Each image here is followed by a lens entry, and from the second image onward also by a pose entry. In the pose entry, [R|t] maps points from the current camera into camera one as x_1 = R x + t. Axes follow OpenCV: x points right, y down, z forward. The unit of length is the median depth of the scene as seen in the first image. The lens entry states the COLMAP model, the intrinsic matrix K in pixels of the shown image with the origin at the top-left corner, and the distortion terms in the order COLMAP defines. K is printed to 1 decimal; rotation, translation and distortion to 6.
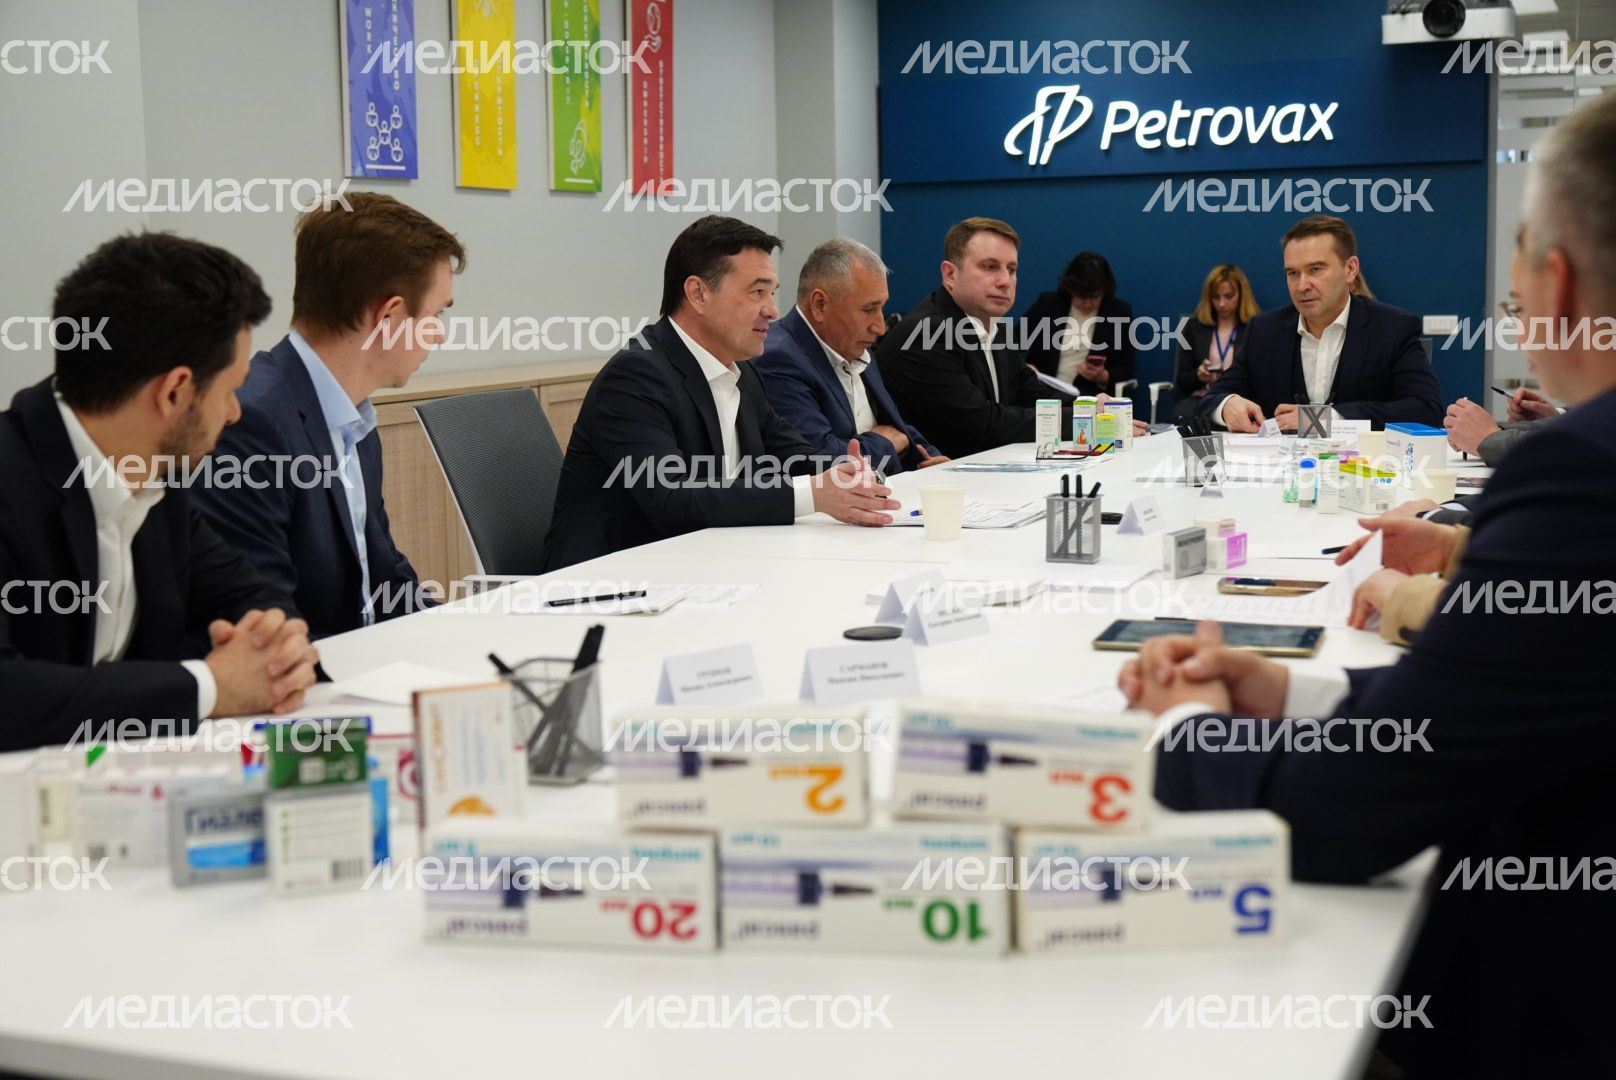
lens RADIAL K [[2173.2, 0, 779.8], [0, 2173.2, 543.4], [0, 0, 1]] dist [-0.018588, 0.040582]
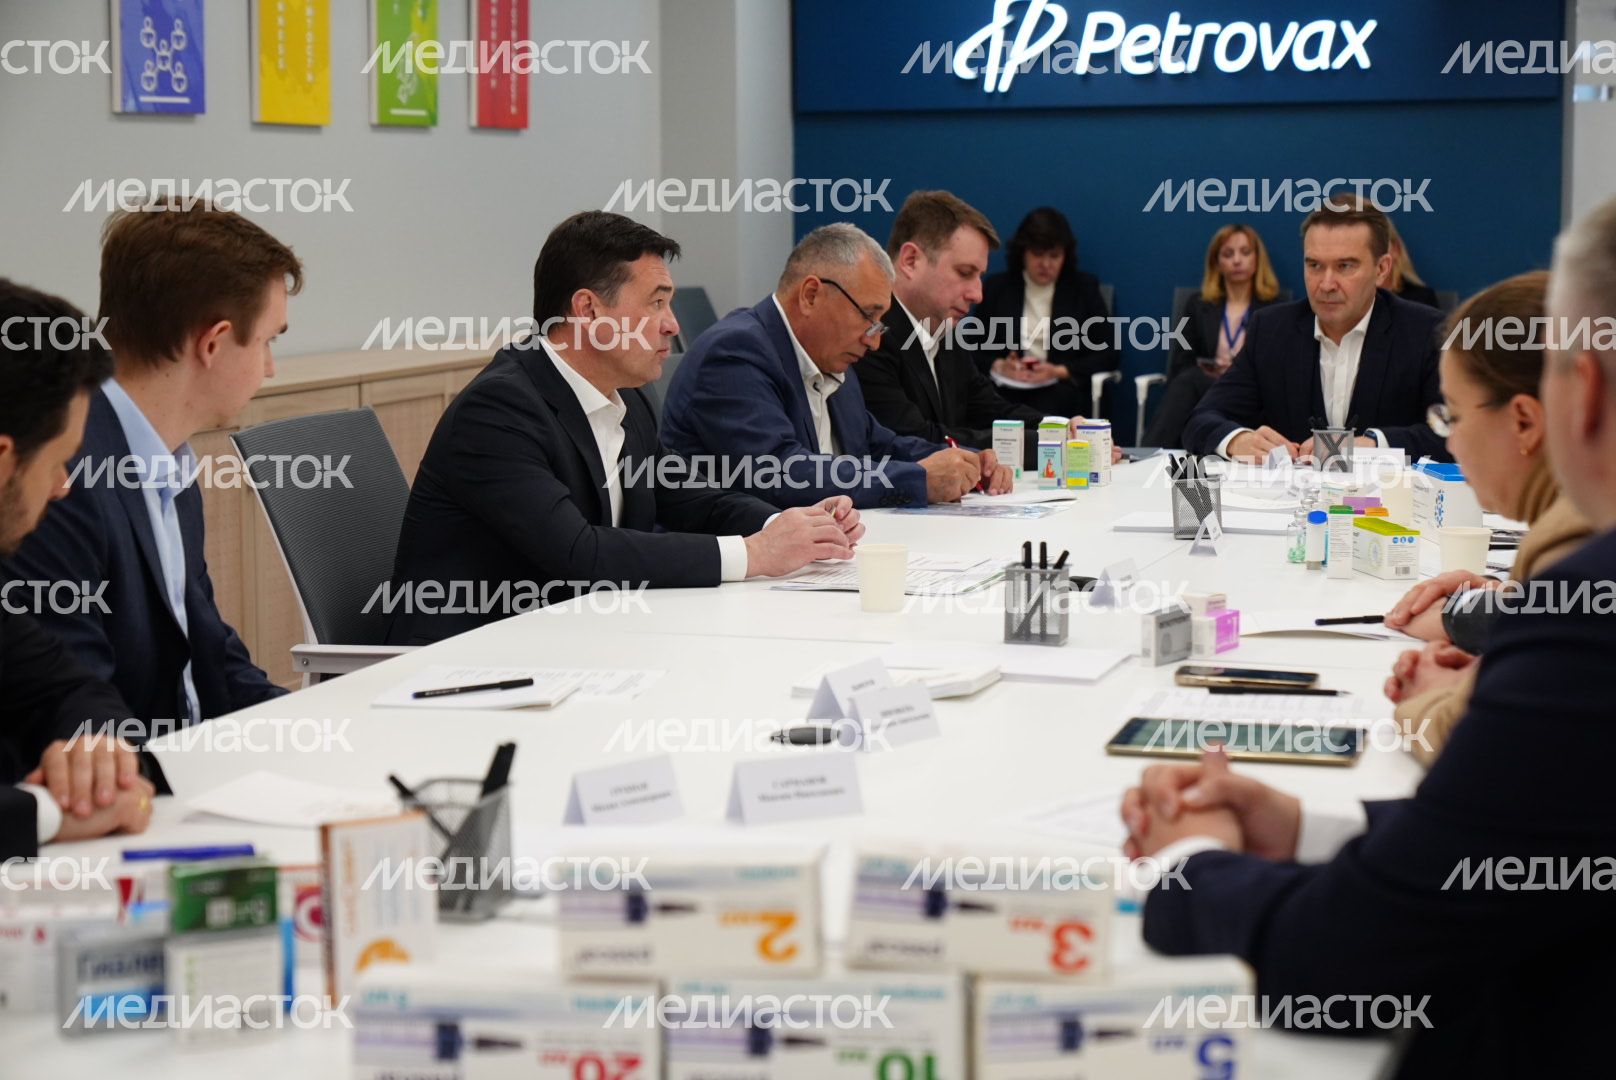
lens RADIAL K [[2911.2, 0, 832.2], [0, 2911.2, 539.4], [0, 0, 1]] dist [-0.017767, 0.101404]
pose [[0.997961, 0.007559, 0.063382, -0.007394], [-0.007201, 0.999957, -0.005863, -0.010858], [-0.063424, 0.005395, 0.997972, -0.056688]]
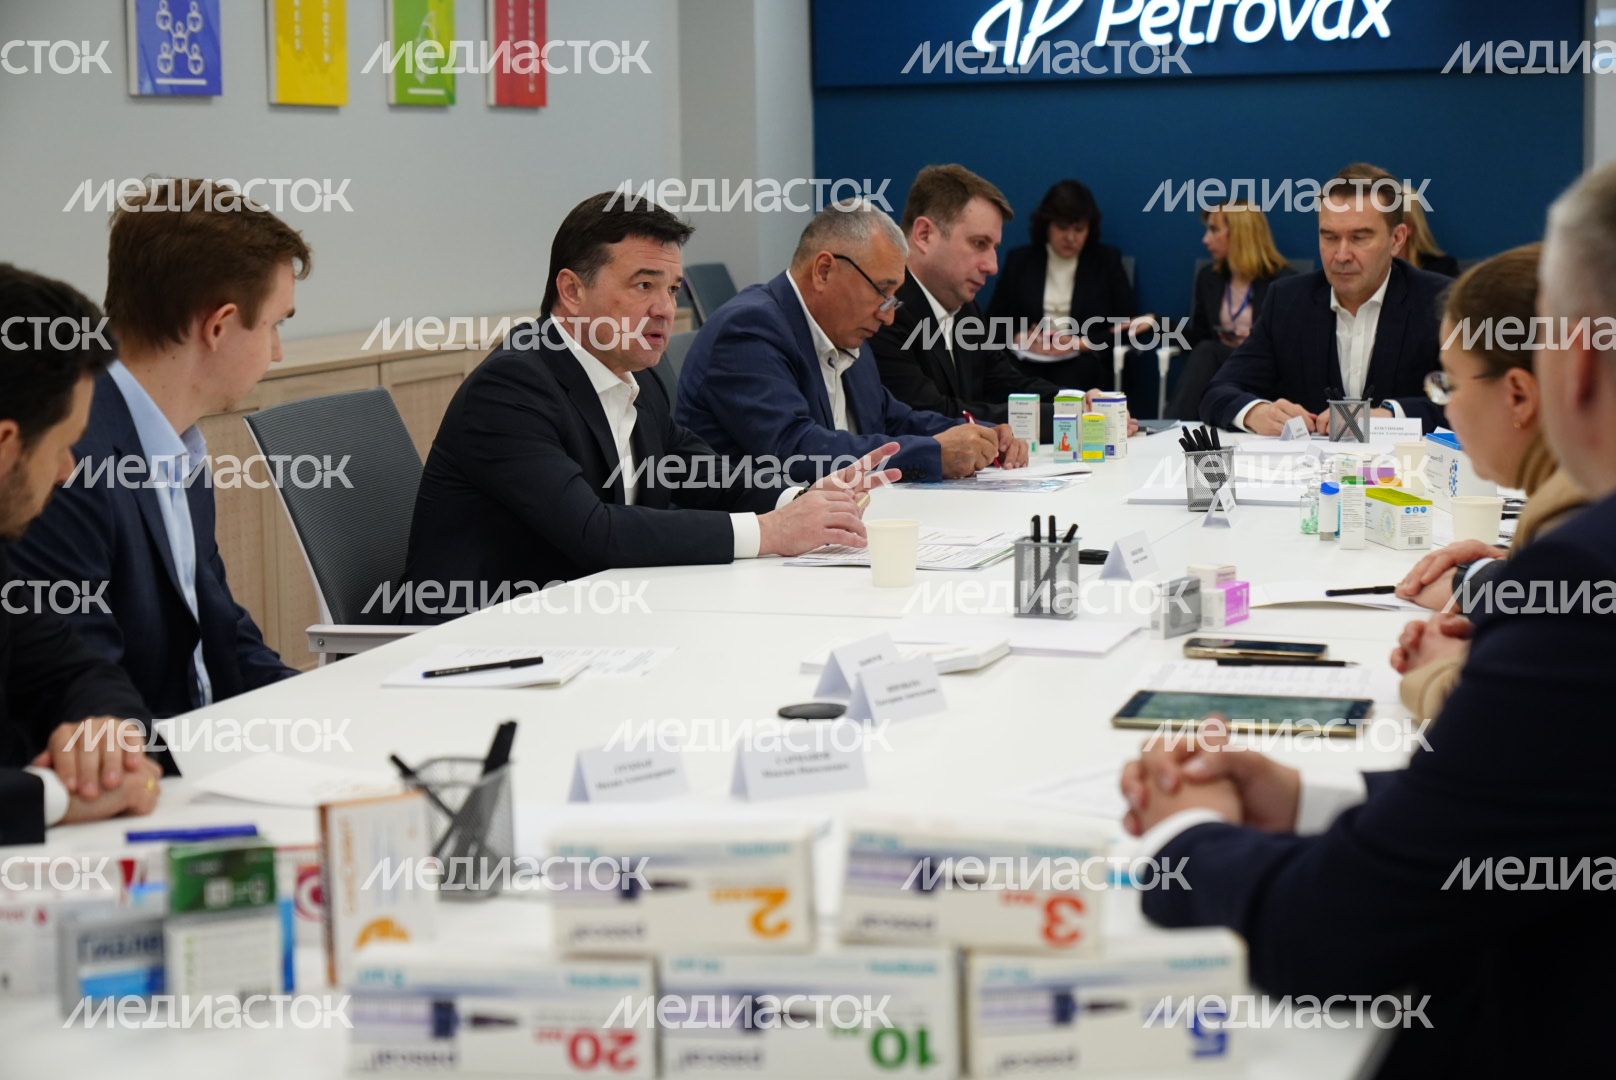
lens RADIAL K [[2911.2, 0, 832.2], [0, 2911.2, 539.4], [0, 0, 1]] dist [-0.017767, 0.101404]
pose [[0.998582, -0.002453, 0.053187, -0.003860], [0.002306, 0.999993, 0.002829, -0.011039], [-0.053193, -0.002702, 0.998581, -0.057525]]
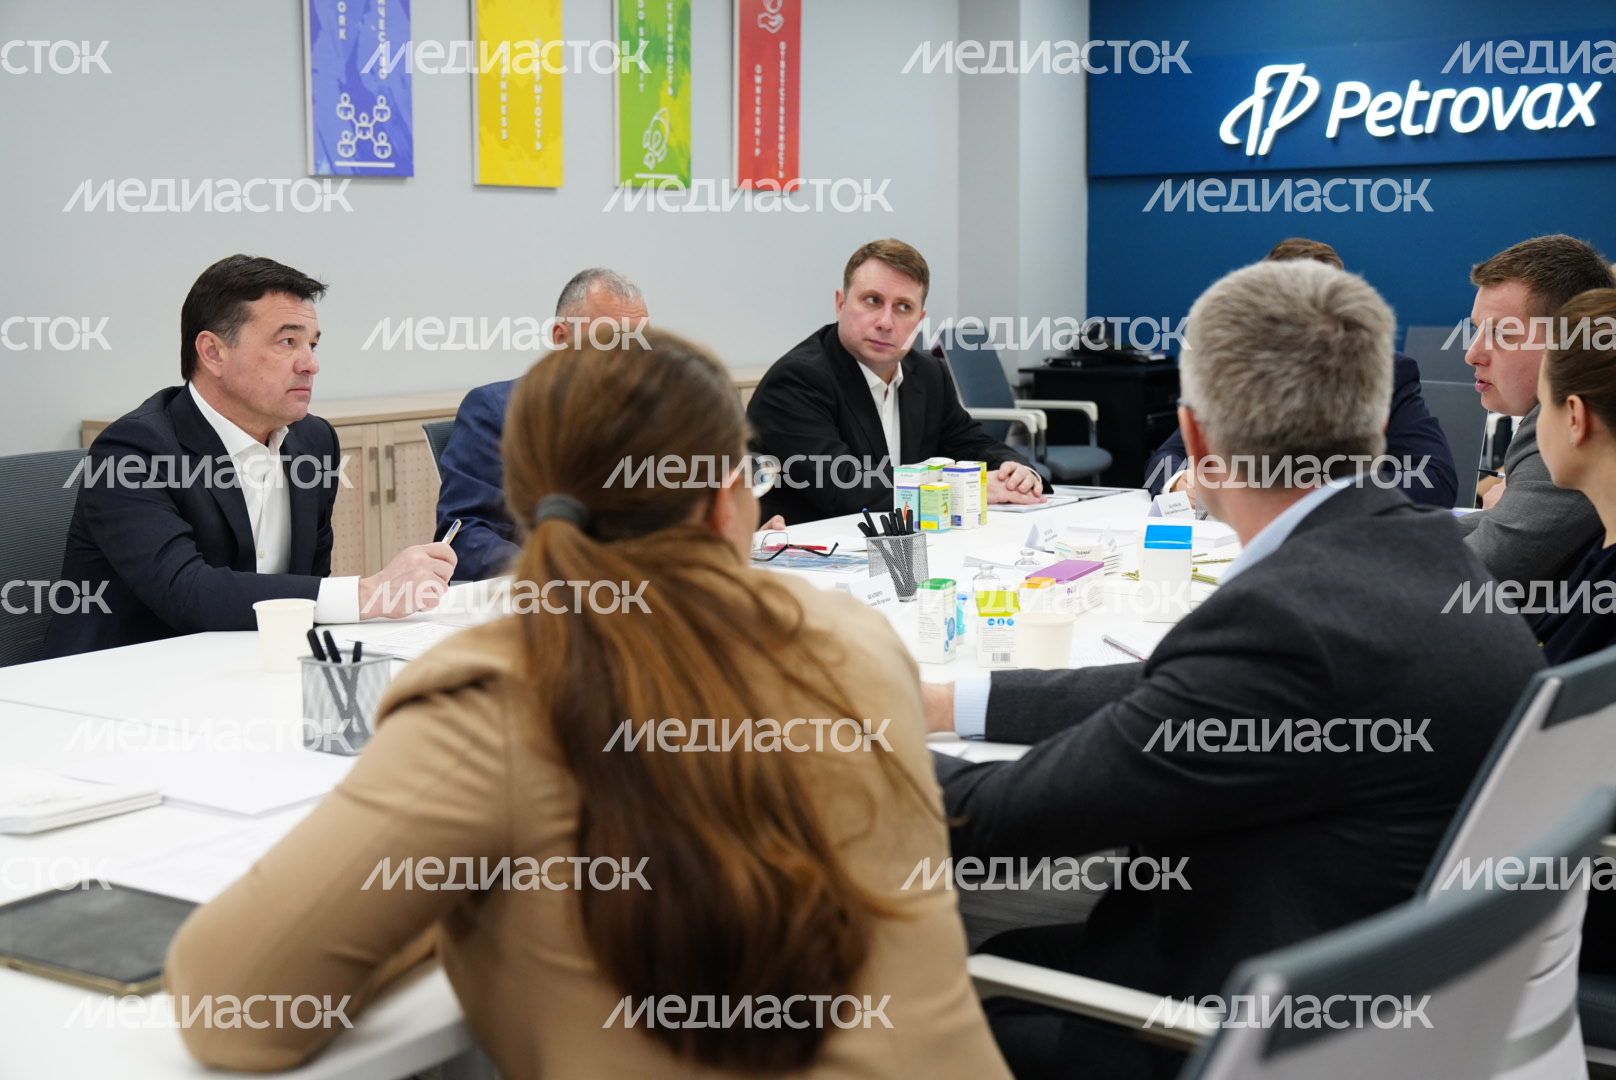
lens RADIAL K [[2178.3, 0, 803.5], [0, 2178.3, 537.6], [0, 0, 1]] dist [0.016954, -0.043452]
pose [[0.978554, 0.035912, -0.202838, 0.189273], [-0.034541, 0.999350, 0.010296, -0.032717], [0.203076, -0.003069, 0.979158, 0.142418]]
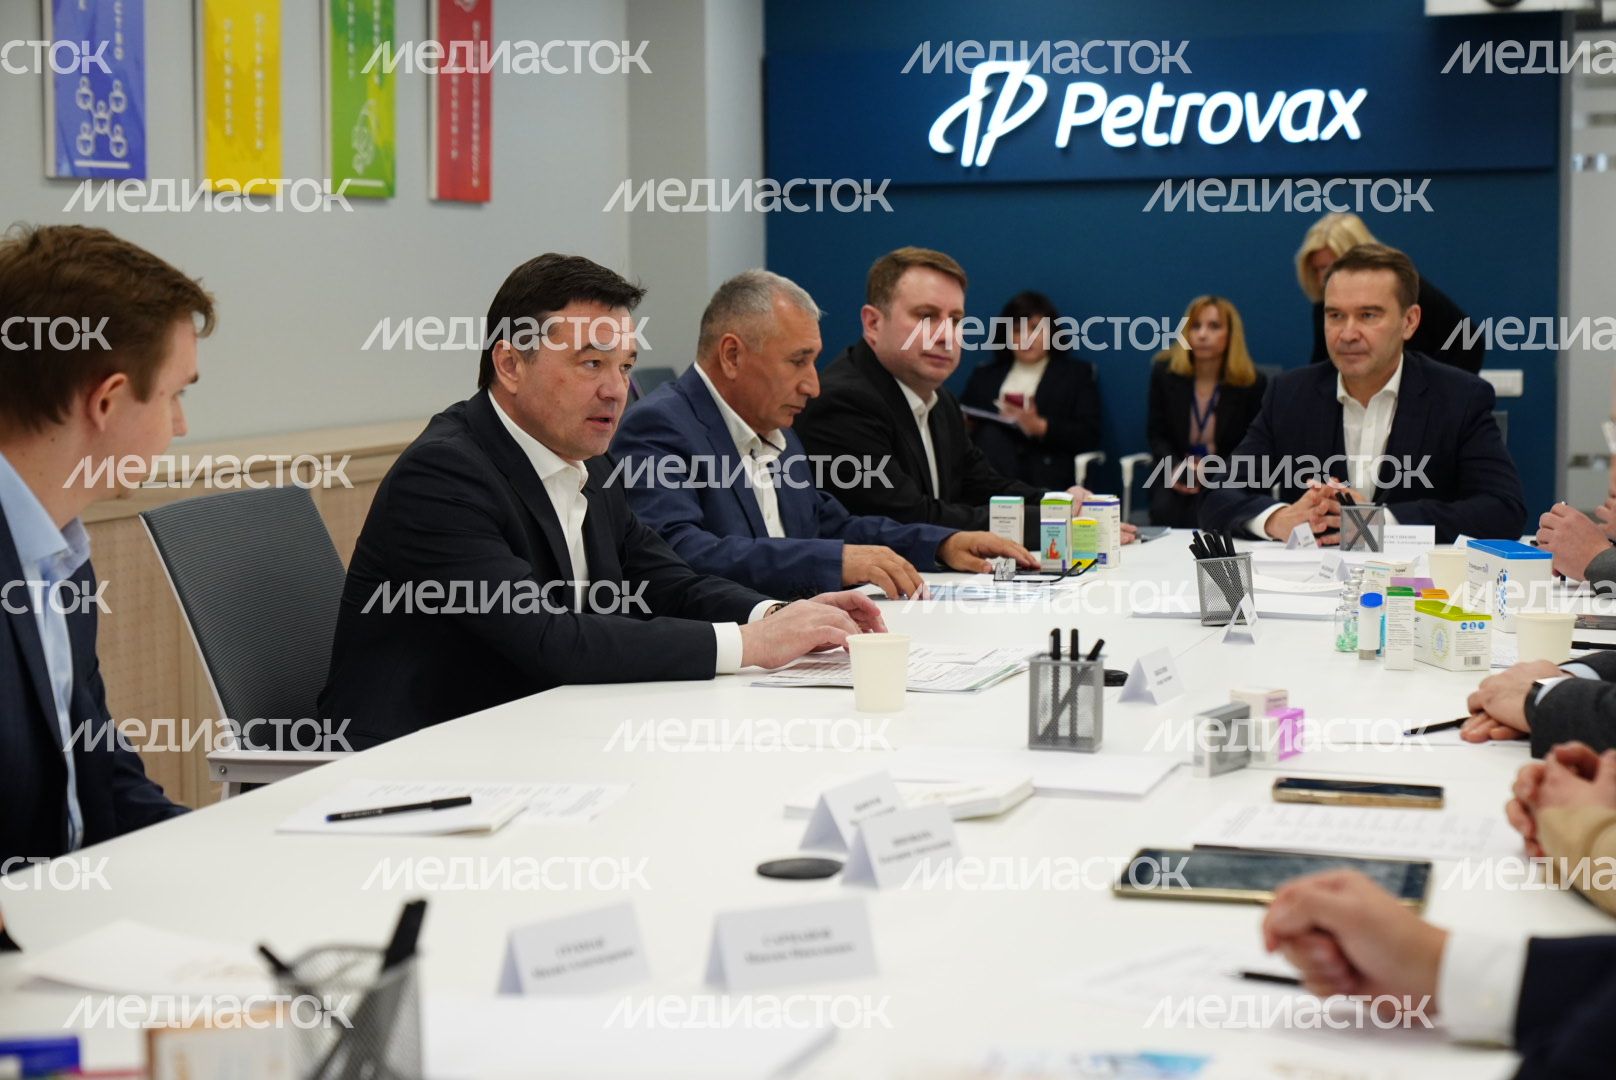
lens RADIAL K [[2852.3, 0, 797.2], [0, 2852.3, 537.9], [0, 0, 1]] dist [-0.008269, -0.075457]
pose [[0.998048, 0.005164, 0.062239, -0.005852], [-0.002854, 0.999306, -0.037152, -0.011463], [-0.062388, 0.036902, 0.997370, 0.026589]]
